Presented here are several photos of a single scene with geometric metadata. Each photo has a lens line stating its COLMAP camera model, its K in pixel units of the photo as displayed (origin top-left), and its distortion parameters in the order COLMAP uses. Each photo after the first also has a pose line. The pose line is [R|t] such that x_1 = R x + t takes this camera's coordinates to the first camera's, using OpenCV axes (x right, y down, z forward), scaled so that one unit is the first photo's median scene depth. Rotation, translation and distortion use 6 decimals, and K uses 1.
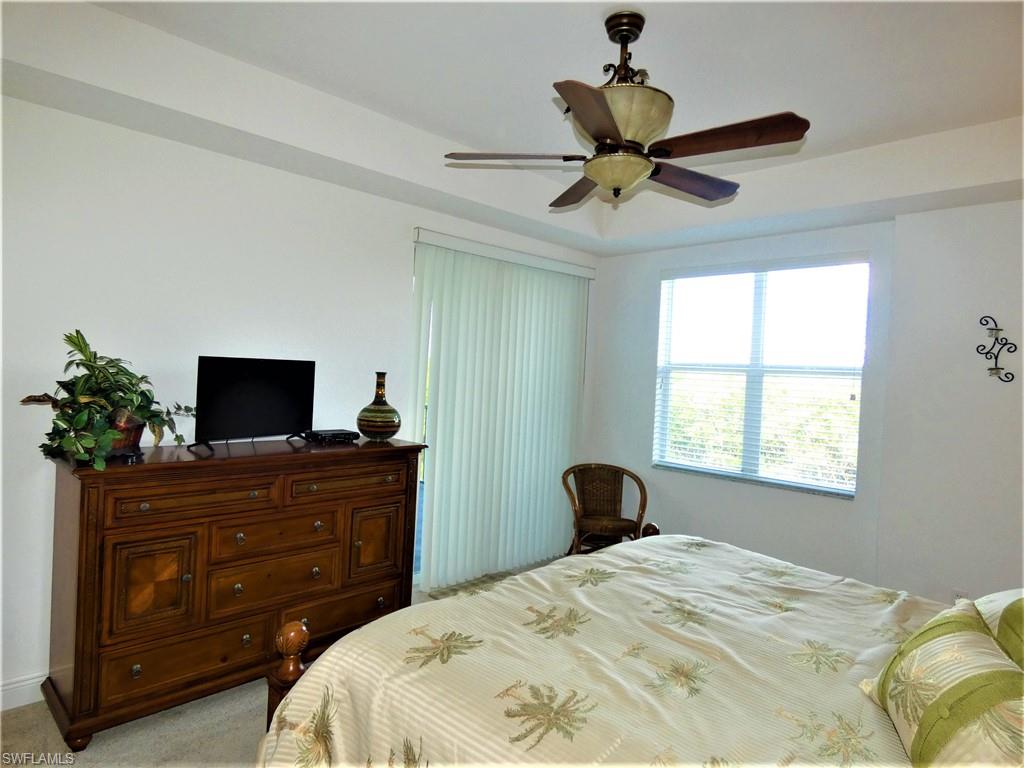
lens RADIAL K [[615.2, 0, 503.8], [0, 615.2, 382.8], [0, 0, 1]] dist [-0.006959, -0.003674]
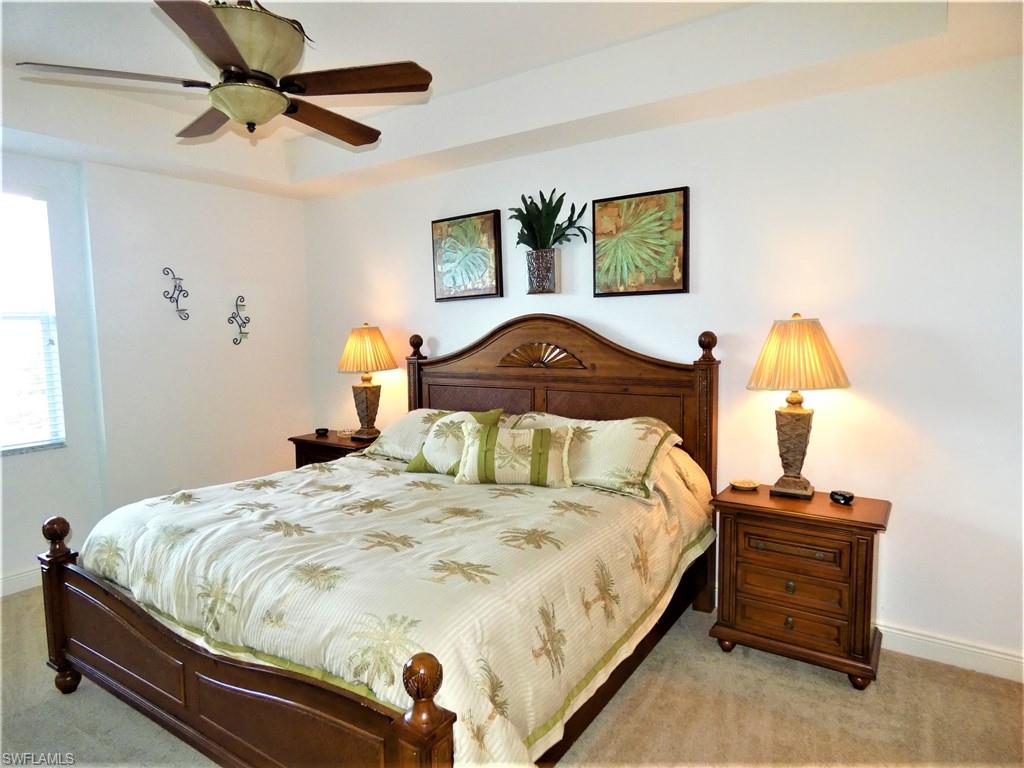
lens RADIAL K [[615.2, 0, 512.5], [0, 615.2, 381.0], [0, 0, 1]] dist [-0.006959, -0.003674]
pose [[-0.194782, -0.125983, 0.972722, -0.831587], [0.027560, 0.990622, 0.133820, -0.040423], [-0.980459, 0.052874, -0.189484, 0.791012]]
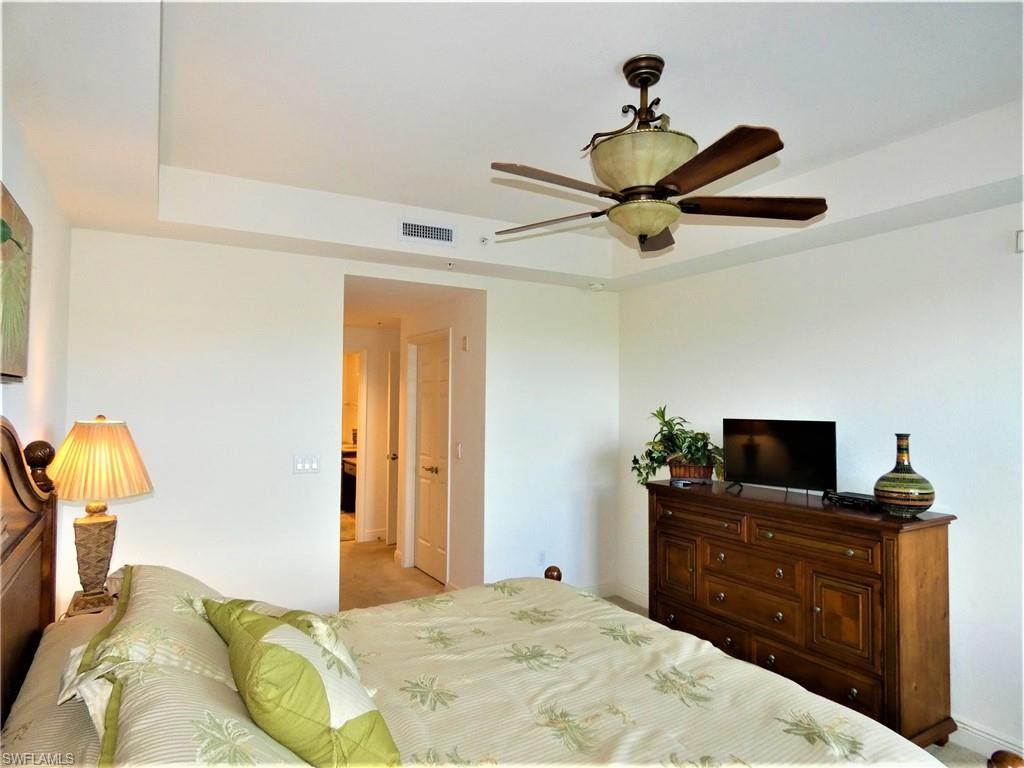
lens RADIAL K [[615.2, 0, 511.0], [0, 615.2, 382.3], [0, 0, 1]] dist [-0.006959, -0.003674]
pose [[-0.250396, -0.077788, -0.965013, 1.128090], [-0.041791, 0.996706, -0.069499, -0.009896], [0.967241, 0.022927, -0.252823, 1.026801]]
